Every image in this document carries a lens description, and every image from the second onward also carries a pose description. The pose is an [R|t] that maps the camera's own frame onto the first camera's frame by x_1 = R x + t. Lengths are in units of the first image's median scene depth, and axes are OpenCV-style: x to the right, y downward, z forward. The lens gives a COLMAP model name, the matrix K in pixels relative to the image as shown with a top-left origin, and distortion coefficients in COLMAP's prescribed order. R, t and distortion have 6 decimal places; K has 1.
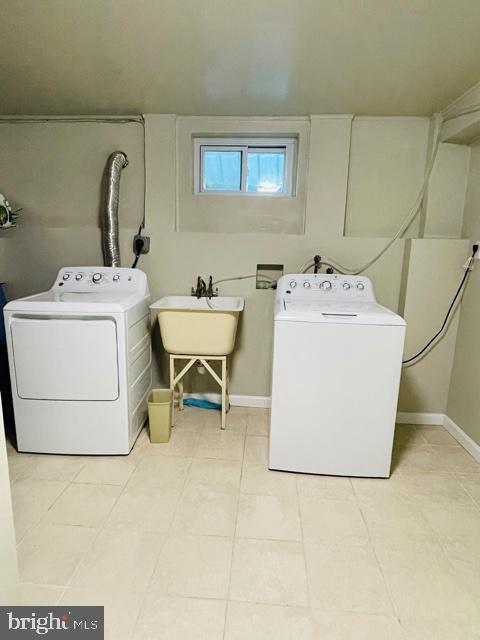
lens RADIAL K [[367.6, 0, 239.3], [0, 367.6, 317.3], [0, 0, 1]] dist [0.001306, 0.000336]
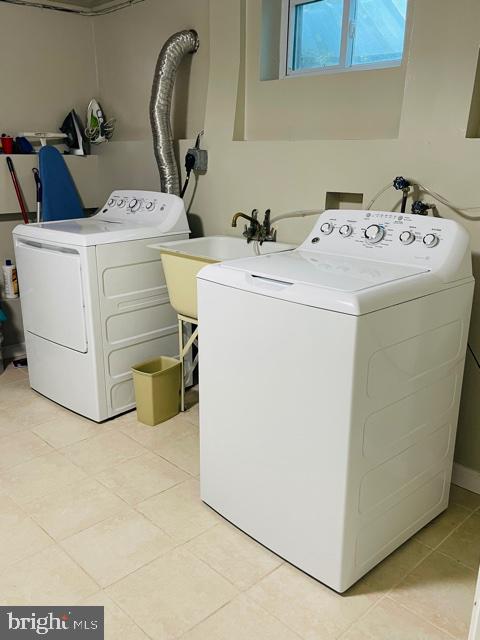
lens RADIAL K [[575.3, 0, 239.0], [0, 575.3, 322.0], [0, 0, 1]] dist [0.034540, -0.006967]
pose [[0.737485, 0.168470, -0.654013, 0.594886], [-0.119330, 0.985656, 0.119339, -0.031125], [0.664737, -0.009967, 0.747011, 0.204213]]
